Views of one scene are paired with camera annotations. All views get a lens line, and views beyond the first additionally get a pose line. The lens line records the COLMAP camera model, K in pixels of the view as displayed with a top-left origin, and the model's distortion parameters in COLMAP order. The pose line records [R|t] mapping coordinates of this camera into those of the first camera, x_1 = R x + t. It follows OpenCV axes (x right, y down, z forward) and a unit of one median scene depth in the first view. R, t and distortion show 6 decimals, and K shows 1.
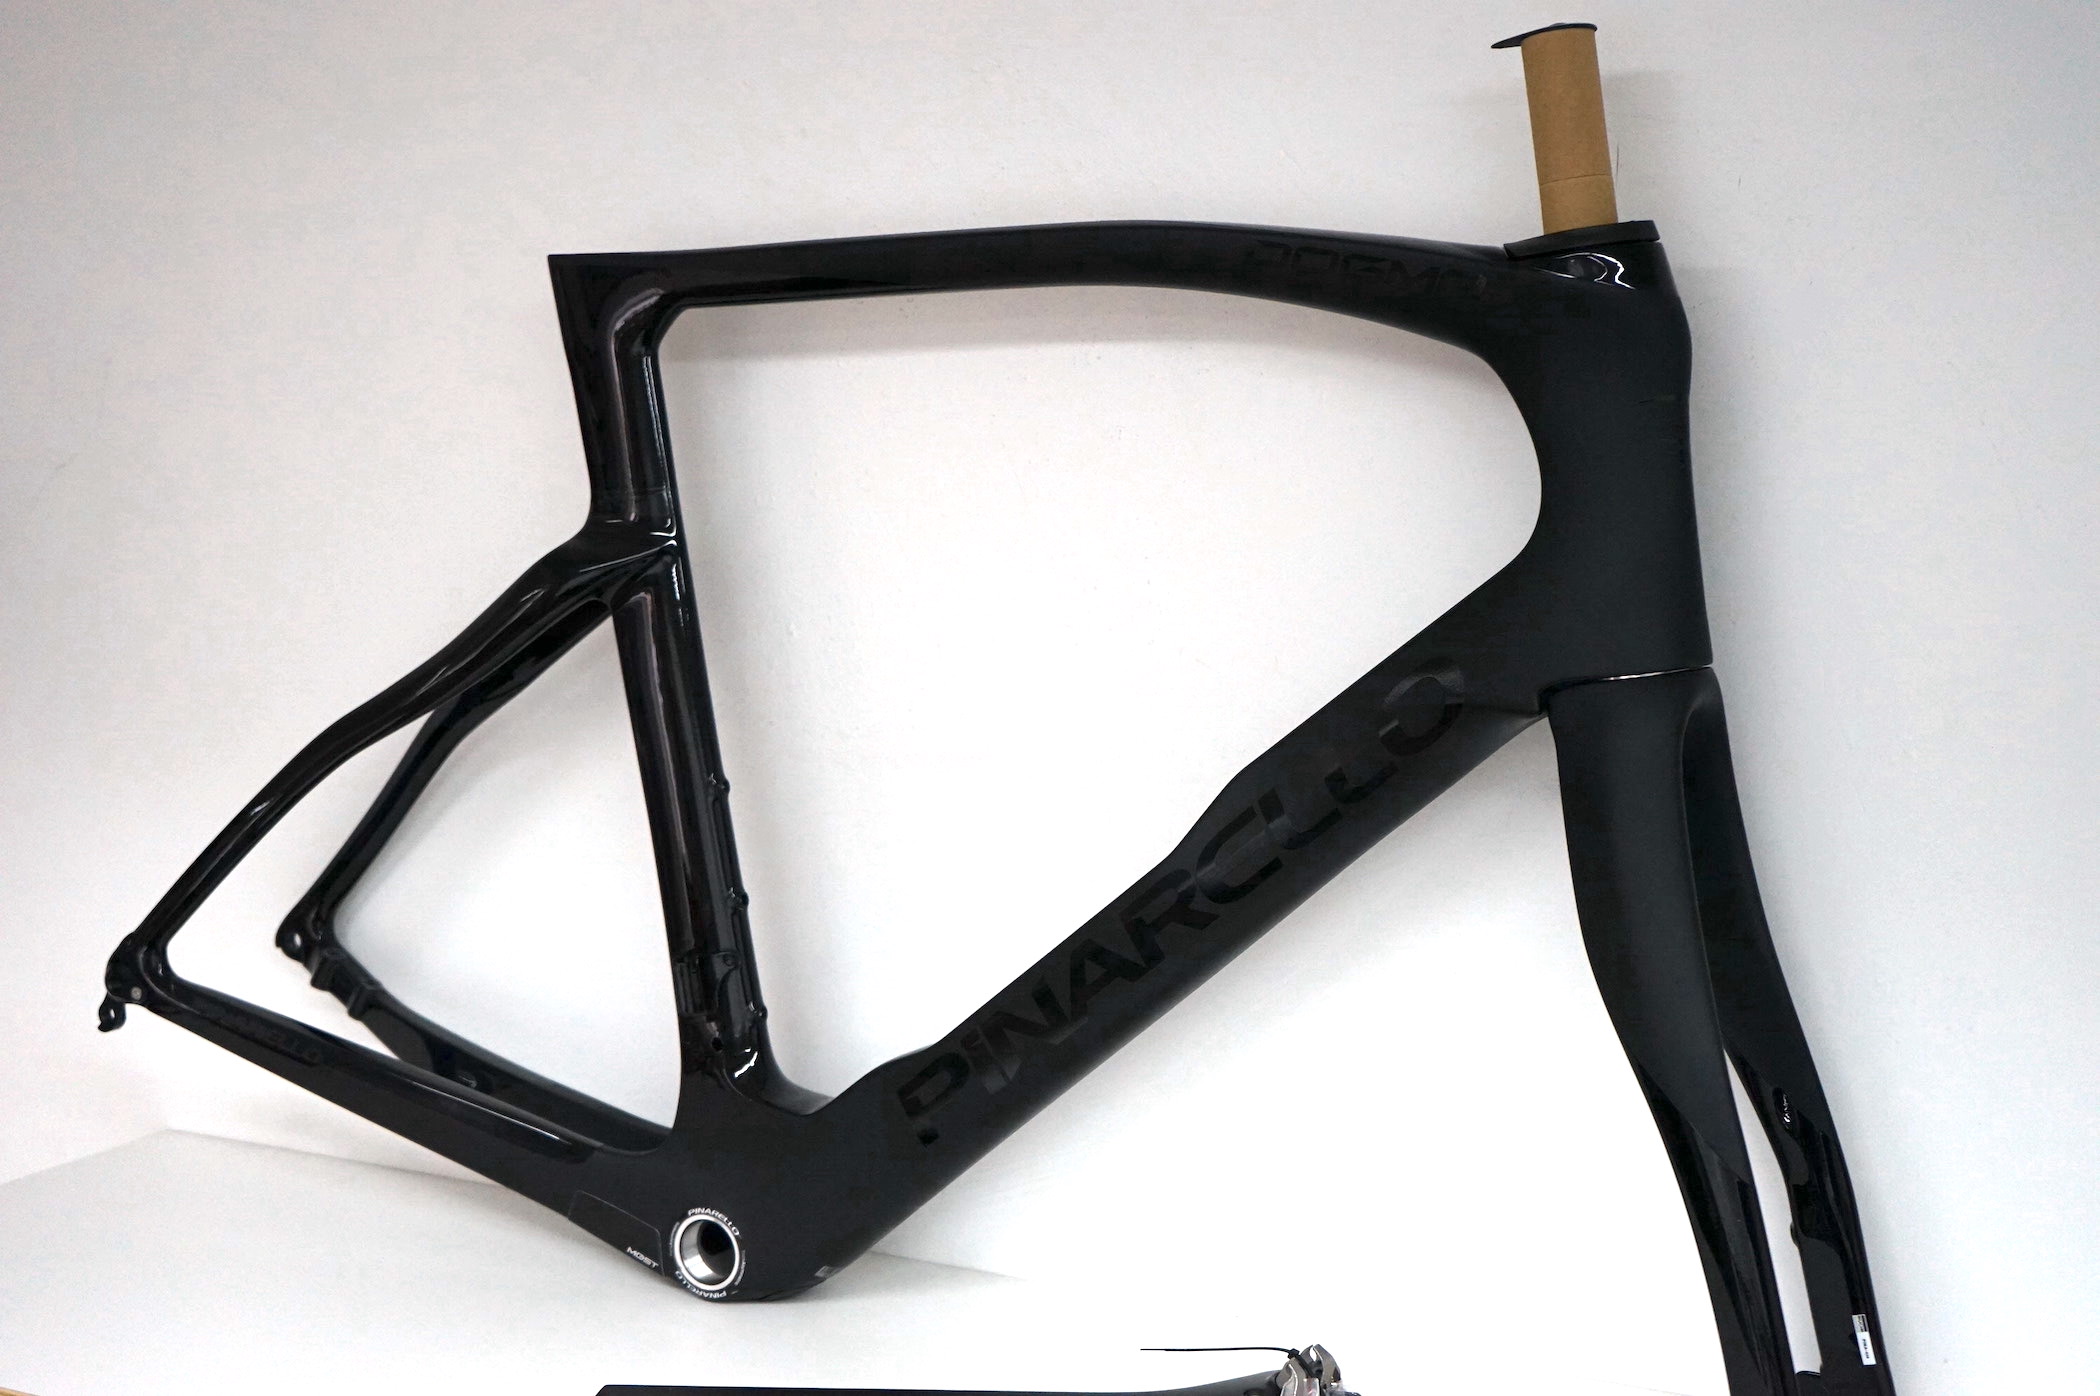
lens RADIAL K [[2800.3, 0, 1049.4], [0, 2800.3, 688.6], [0, 0, 1]] dist [0.001398, 0.000000]
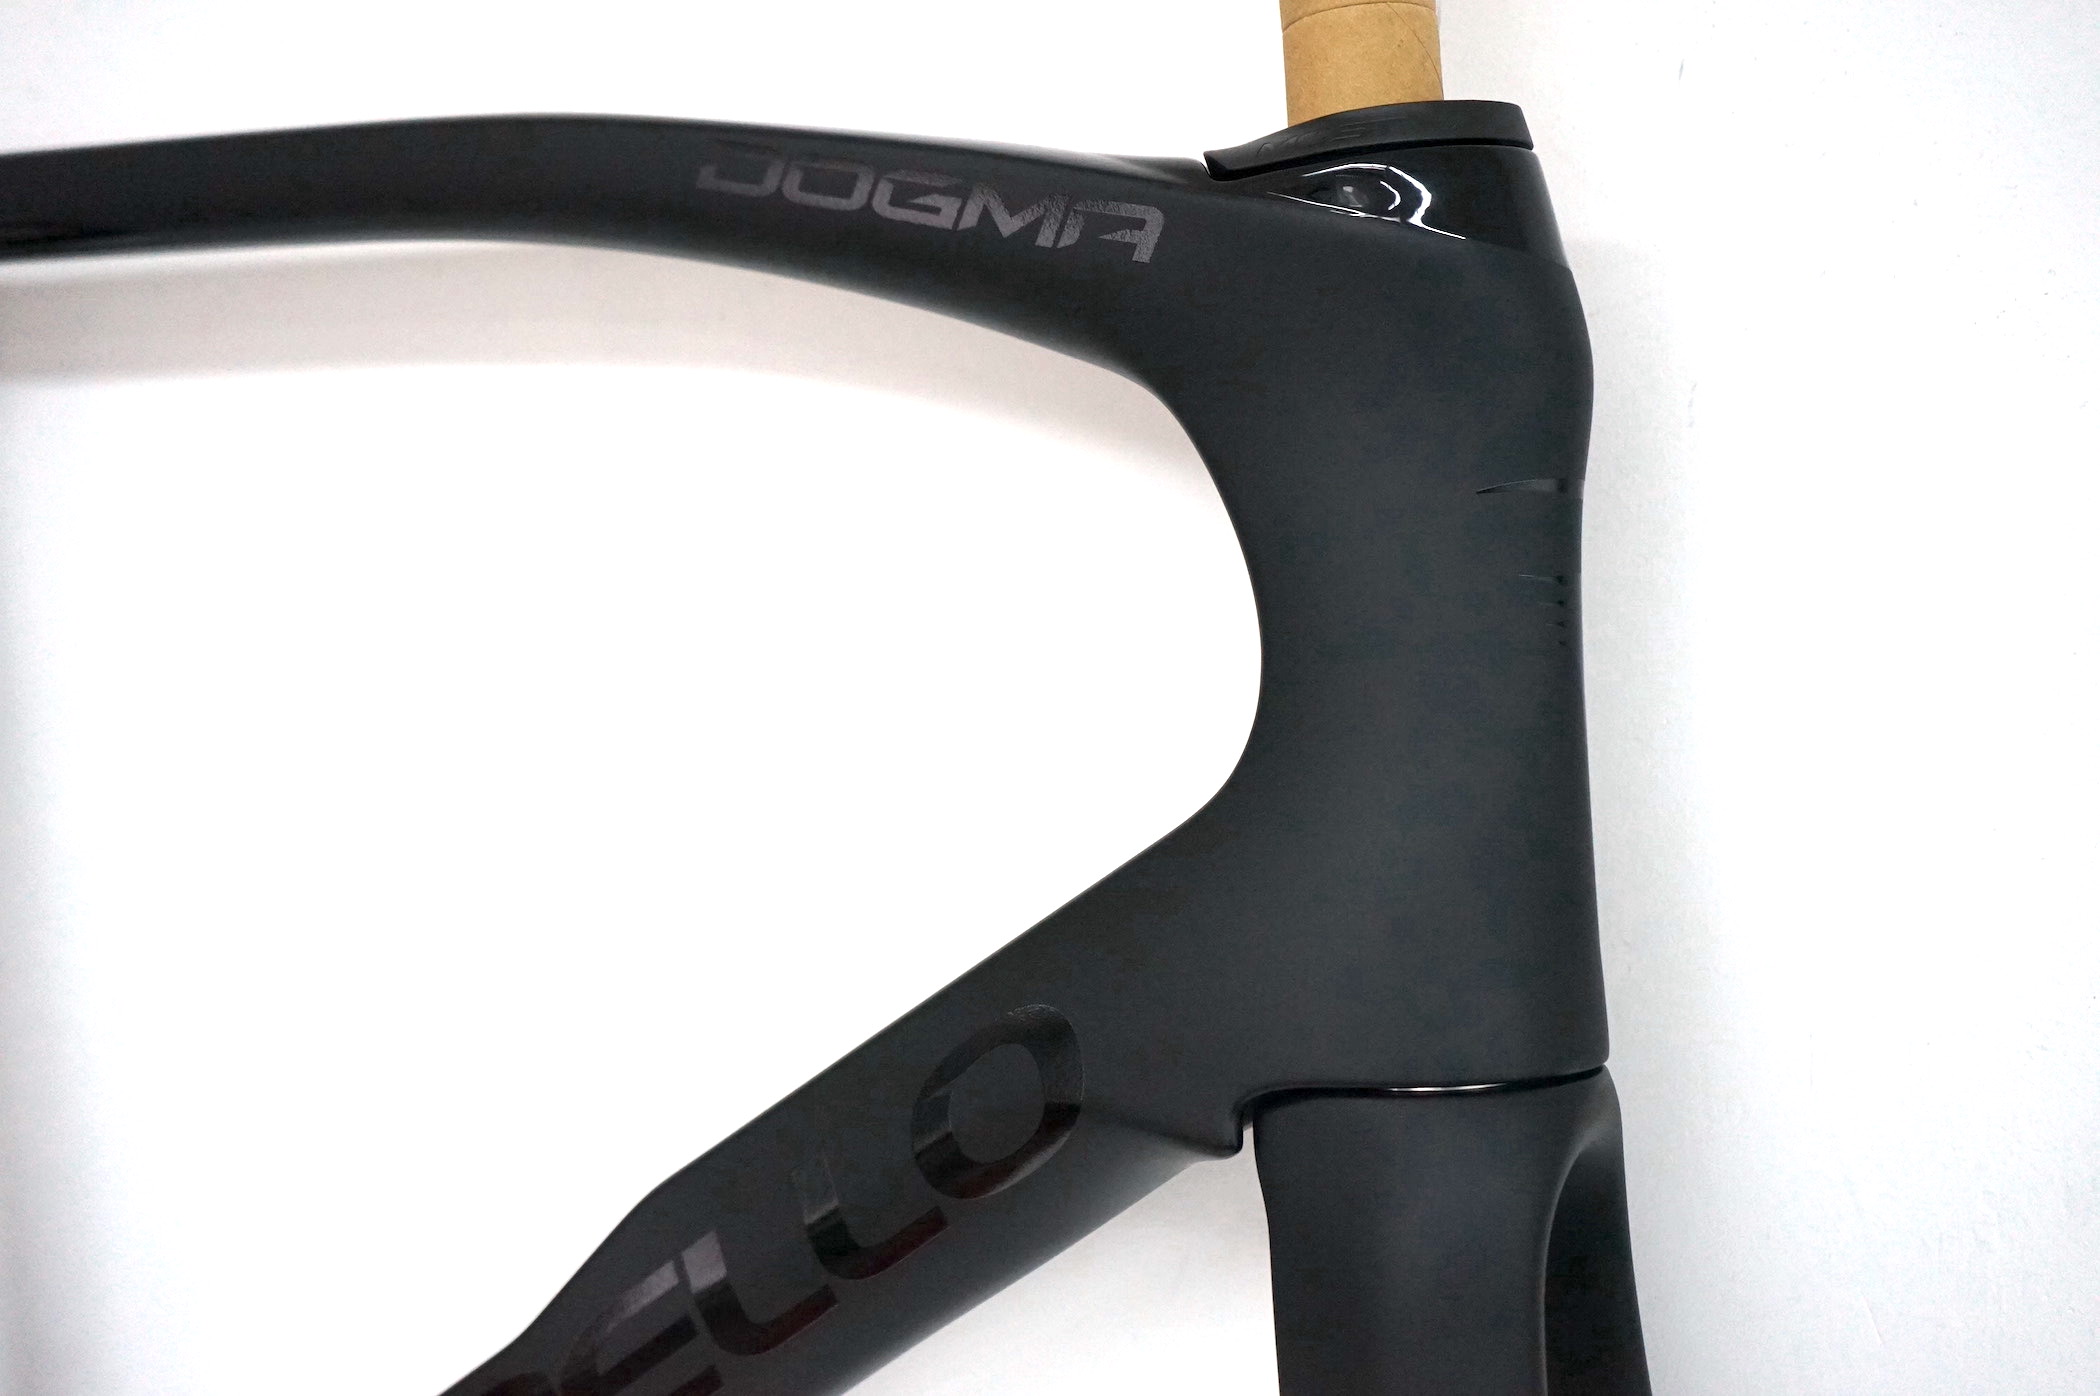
lens RADIAL K [[2154.4, 0, 1050.8], [0, 2154.4, 707.0], [0, 0, 1]] dist [-0.072630, 0.000000]
pose [[0.989650, 0.045030, -0.136254, 0.190695], [-0.041474, 0.998724, 0.028826, -0.073826], [0.137378, -0.022877, 0.990254, 0.633824]]
